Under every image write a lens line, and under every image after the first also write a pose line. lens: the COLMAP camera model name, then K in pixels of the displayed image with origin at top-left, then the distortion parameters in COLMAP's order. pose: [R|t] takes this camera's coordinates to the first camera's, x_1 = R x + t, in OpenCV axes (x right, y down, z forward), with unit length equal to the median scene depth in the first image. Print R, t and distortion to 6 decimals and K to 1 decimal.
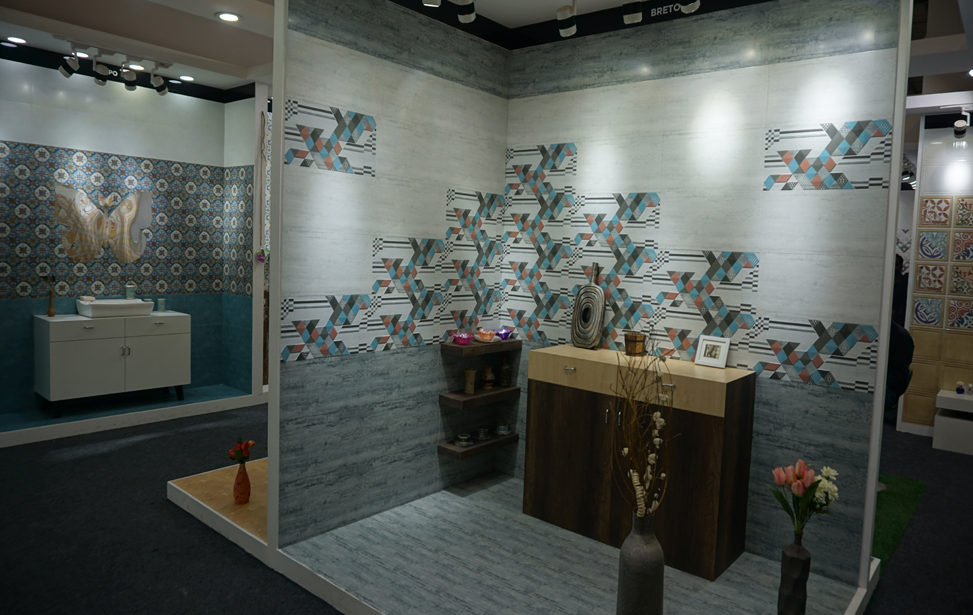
lens RADIAL K [[657.1, 0, 484.4], [0, 657.1, 295.8], [0, 0, 1]] dist [-0.053462, 0.030700]
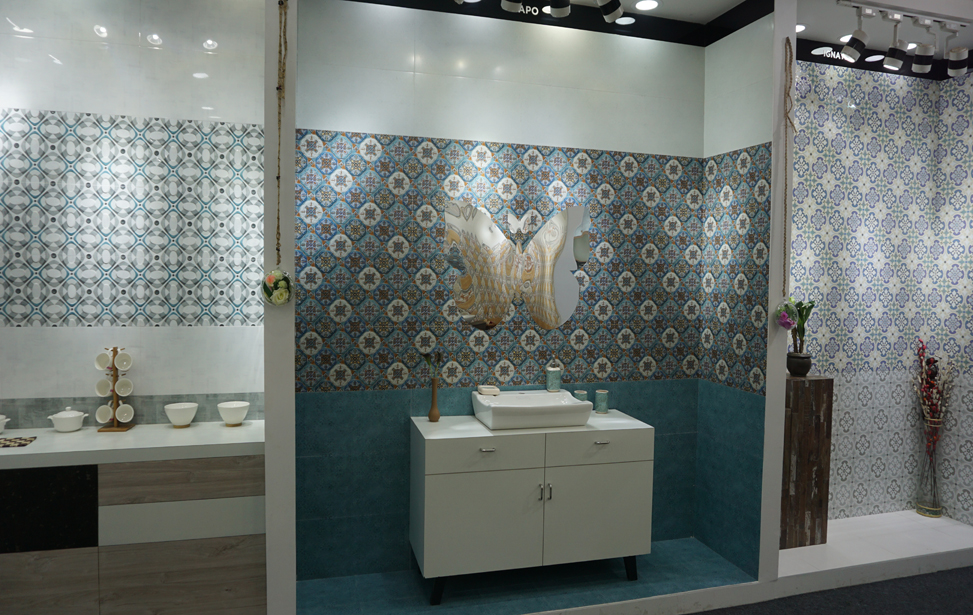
lens RADIAL K [[657.1, 0, 486.0], [0, 657.1, 305.4], [0, 0, 1]] dist [-0.053462, 0.030700]
pose [[0.829716, -0.000183, -0.558186, -0.261116], [-0.022408, 0.999183, -0.033635, -0.049424], [0.557736, 0.040415, 0.829034, 0.463298]]
